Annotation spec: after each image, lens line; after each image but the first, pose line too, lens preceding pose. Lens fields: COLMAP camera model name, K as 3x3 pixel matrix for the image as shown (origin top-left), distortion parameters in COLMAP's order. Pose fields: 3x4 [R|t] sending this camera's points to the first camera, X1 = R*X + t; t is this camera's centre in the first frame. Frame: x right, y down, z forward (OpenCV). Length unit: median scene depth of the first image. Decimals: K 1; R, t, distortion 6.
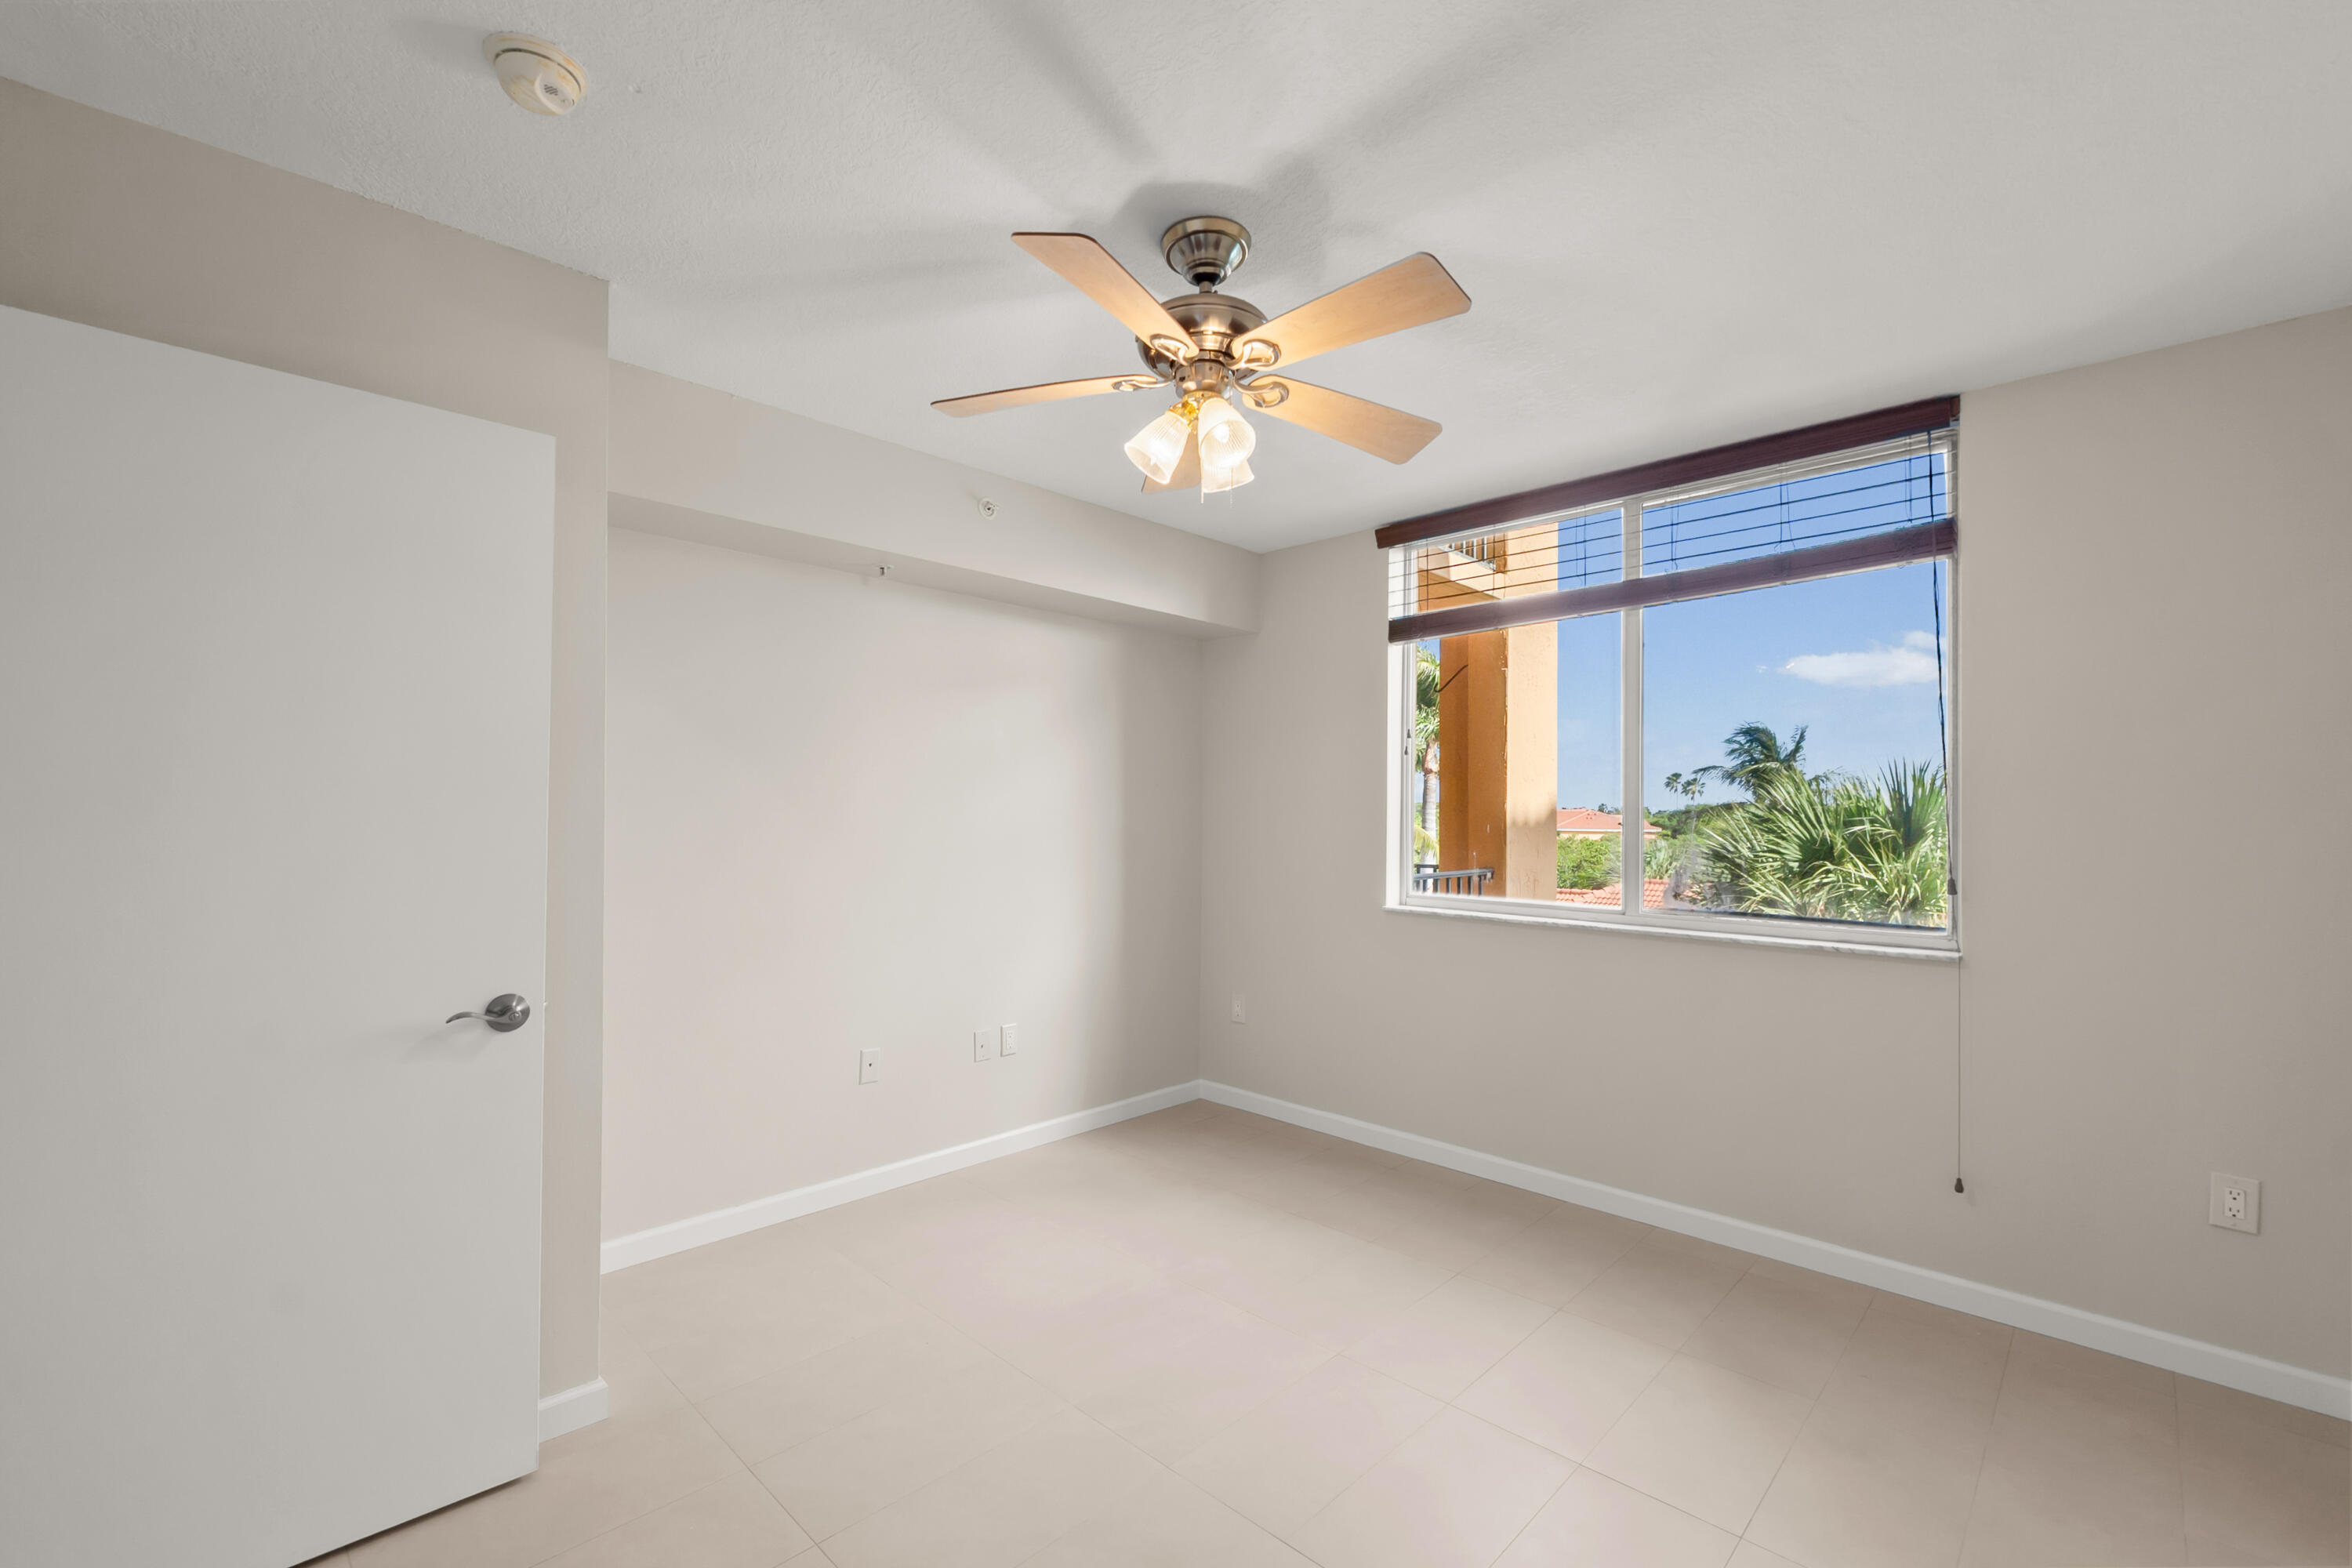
lens RADIAL K [[995.4, 0, 1180.6], [0, 995.4, 813.7], [0, 0, 1]] dist [-0.006727, -0.000396]
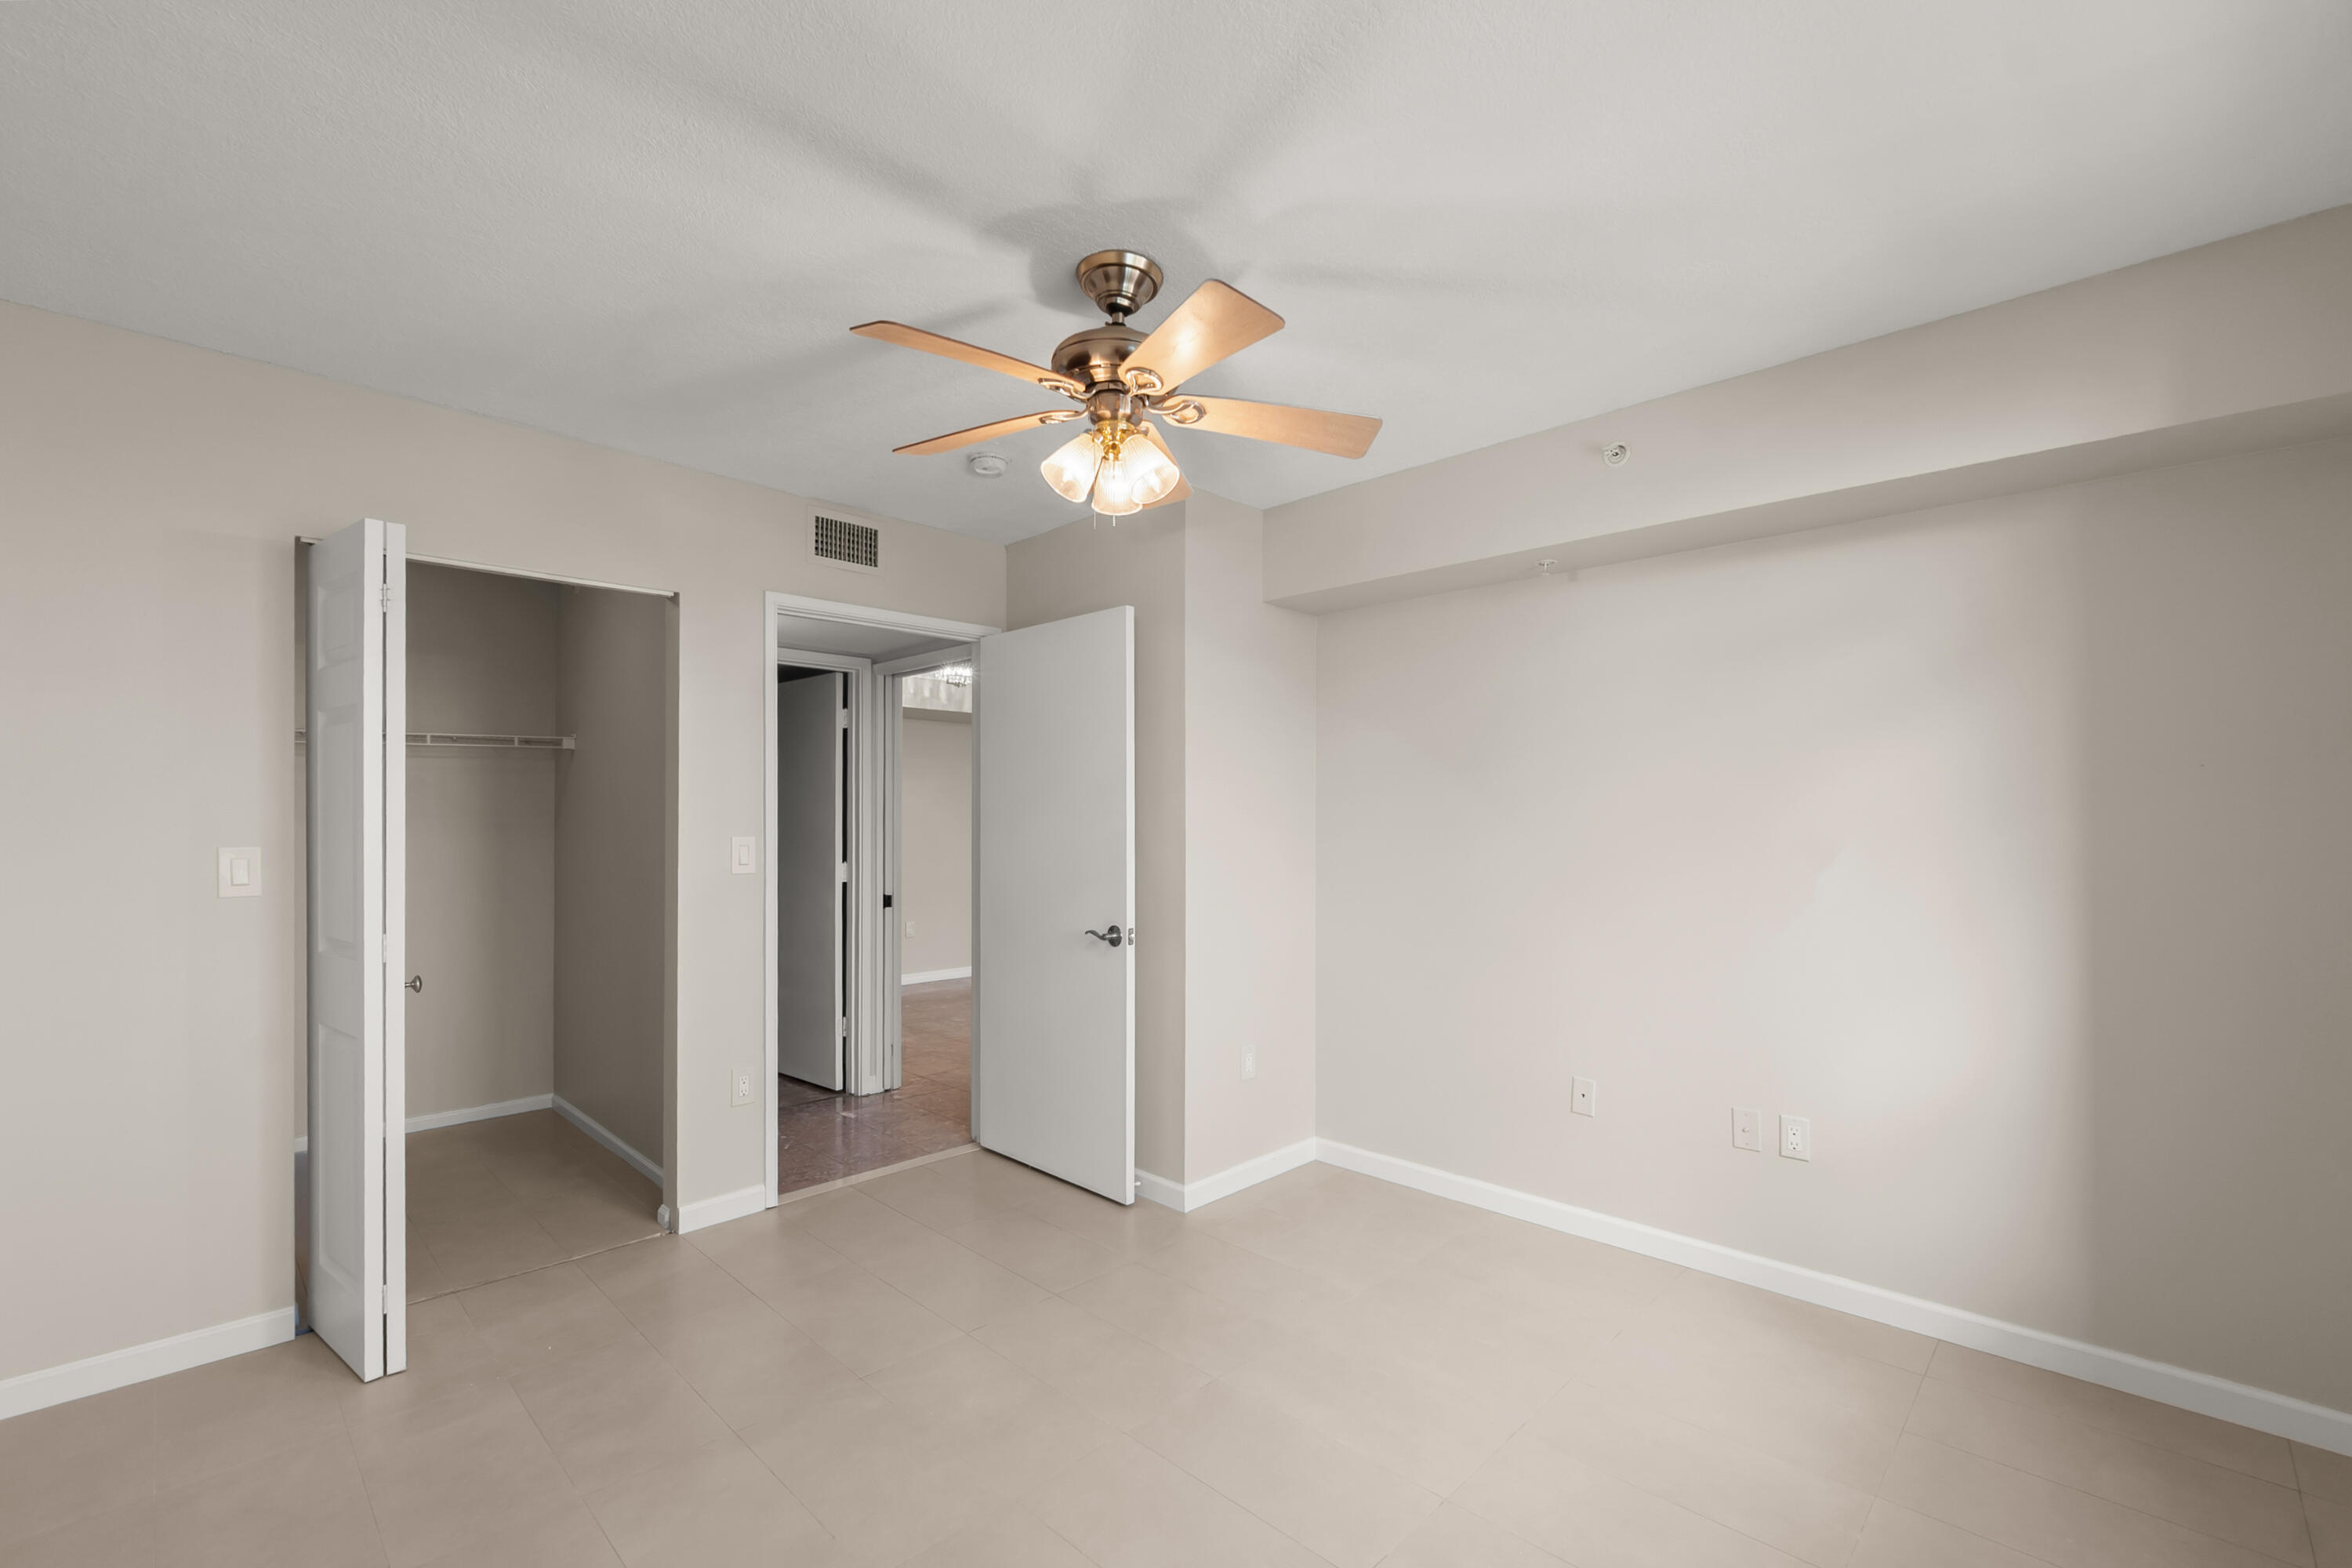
lens RADIAL K [[995.4, 0, 1180.6], [0, 995.4, 813.7], [0, 0, 1]] dist [-0.006727, -0.000396]
pose [[-0.003608, -0.015203, -0.999878, 0.670654], [-0.000482, 0.999884, -0.015201, 0.004147], [0.999993, 0.000427, -0.003615, 0.675246]]
